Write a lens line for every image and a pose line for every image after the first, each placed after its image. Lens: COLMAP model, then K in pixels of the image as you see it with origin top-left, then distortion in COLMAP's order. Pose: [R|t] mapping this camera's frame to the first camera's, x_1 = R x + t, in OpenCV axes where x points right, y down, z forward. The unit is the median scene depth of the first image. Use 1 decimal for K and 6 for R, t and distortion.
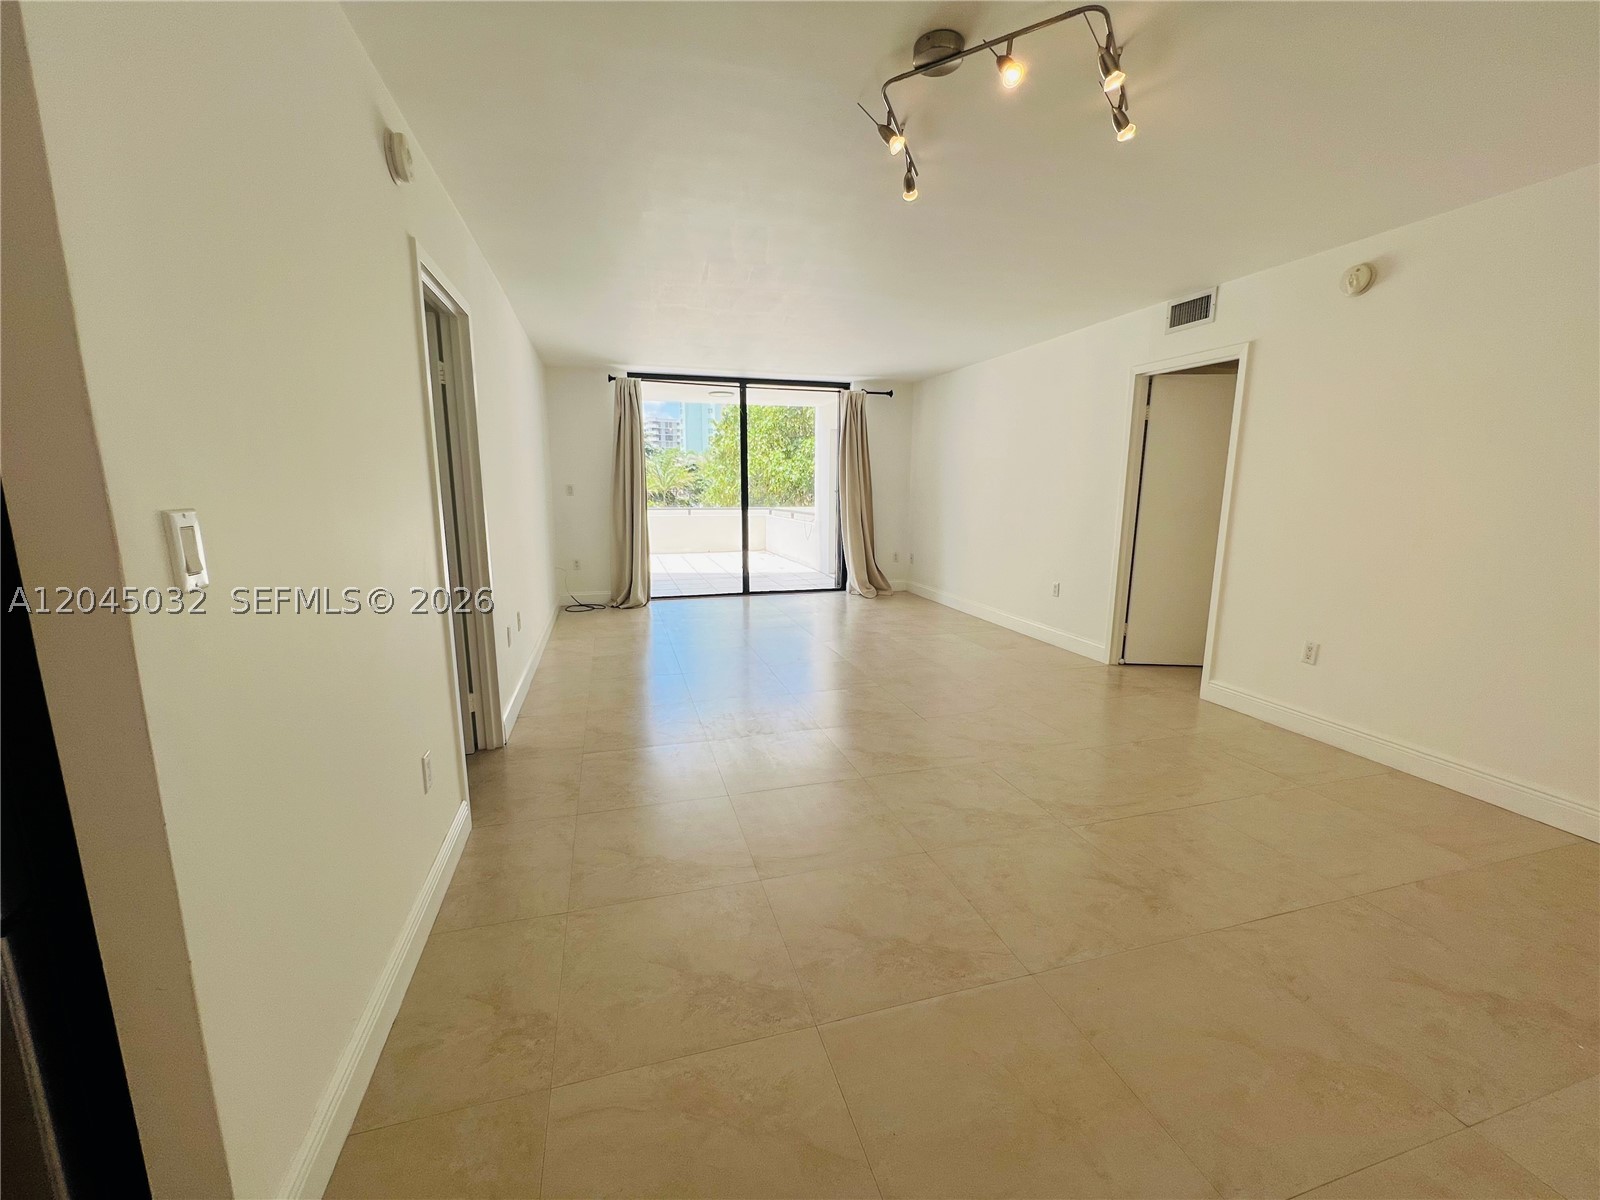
lens RADIAL K [[641.8, 0, 795.8], [0, 641.8, 598.7], [0, 0, 1]] dist [-0.001462, -0.000477]
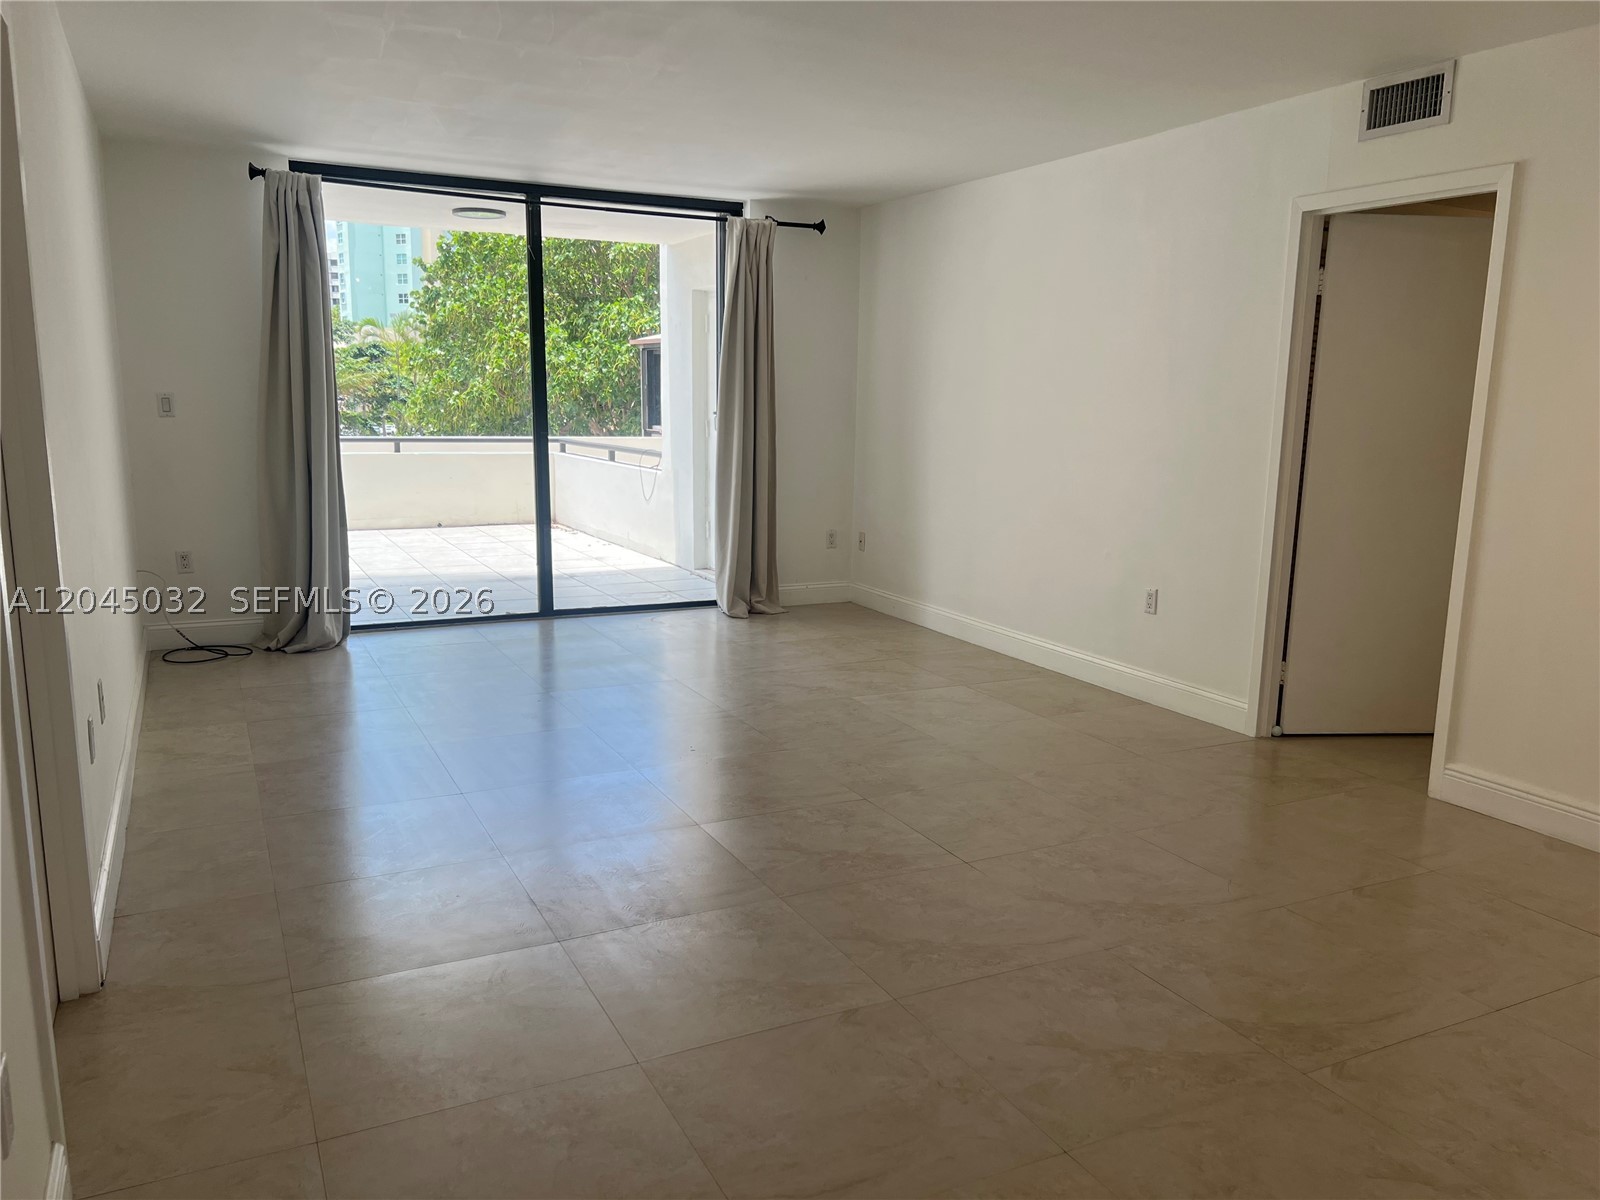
lens RADIAL K [[1208.8, 0, 805.6], [0, 1208.8, 606.3], [0, 0, 1]] dist [0.034435, -0.019547]
pose [[0.982693, -0.020127, 0.184145, -0.058813], [0.019938, 0.999797, 0.002876, -0.014890], [-0.184166, 0.000845, 0.982895, 0.033049]]
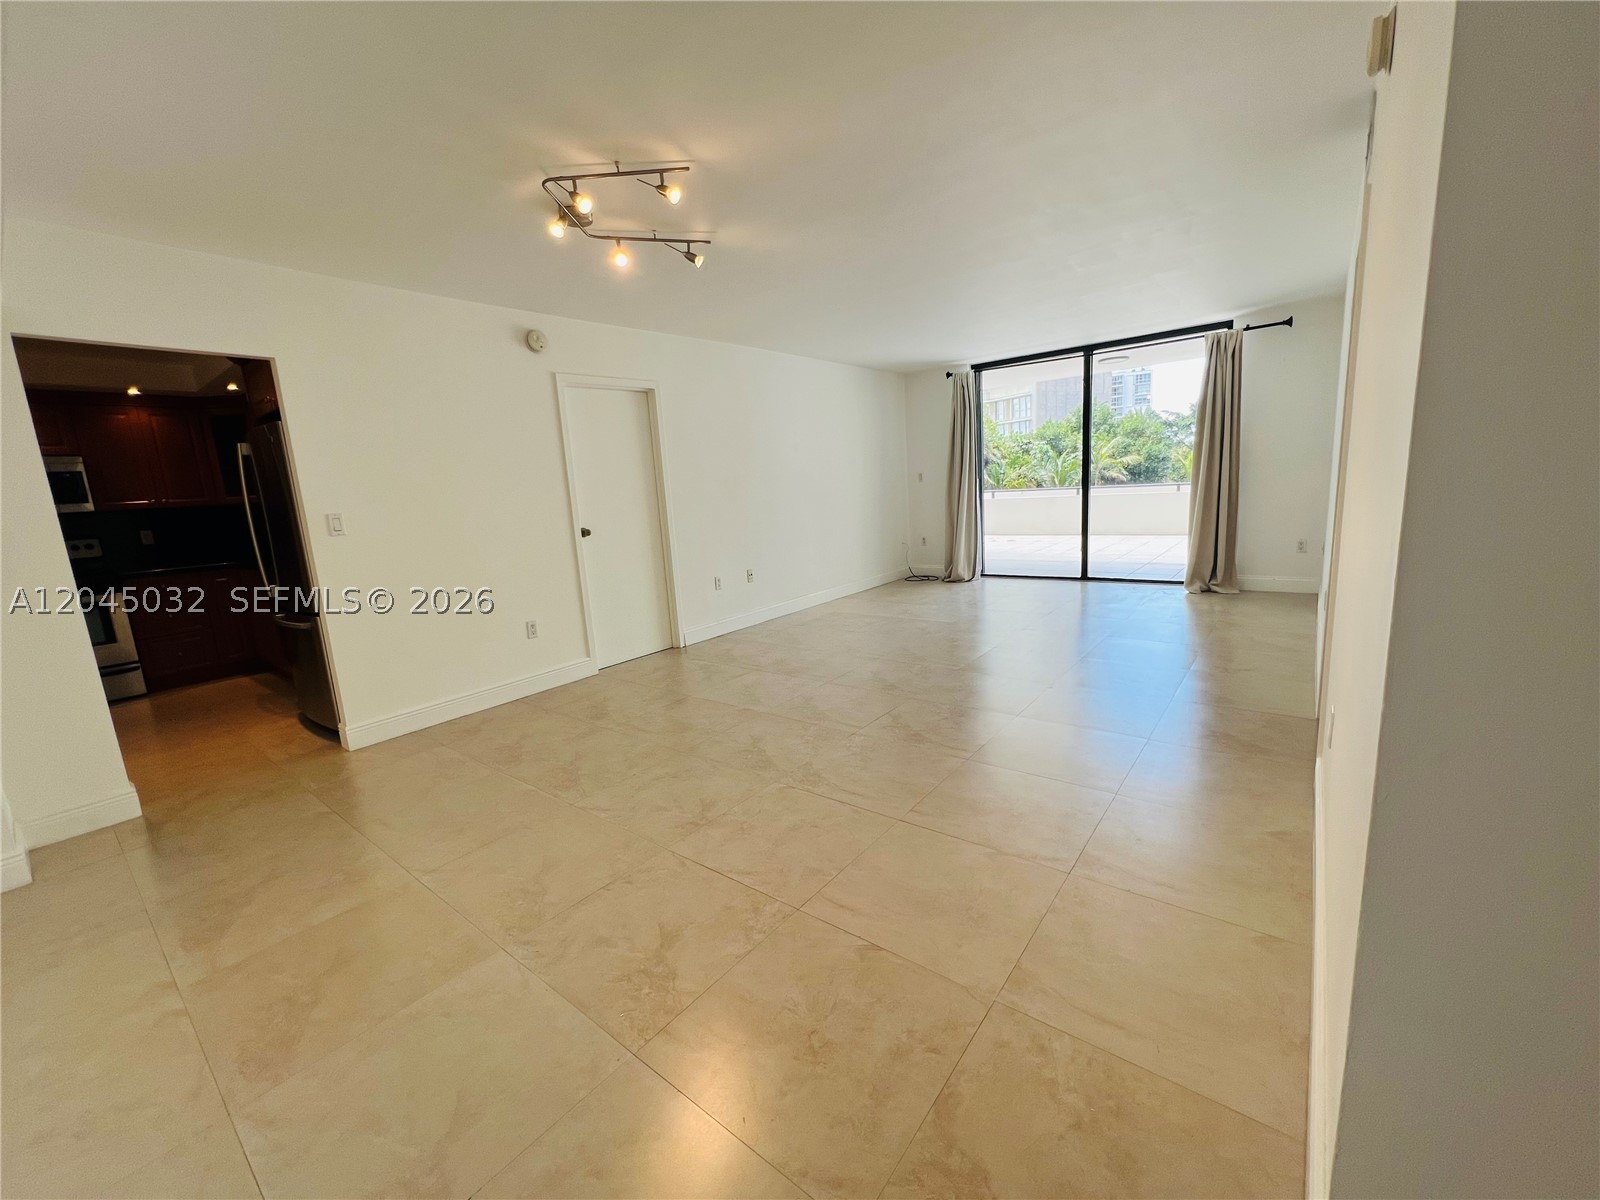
lens RADIAL K [[641.8, 0, 801.9], [0, 641.8, 603.3], [0, 0, 1]] dist [-0.001462, -0.000477]
pose [[0.582012, 0.111186, -0.805543, 0.499144], [-0.077326, 0.993687, 0.081286, -0.018973], [0.809495, 0.014980, 0.586935, 0.139064]]
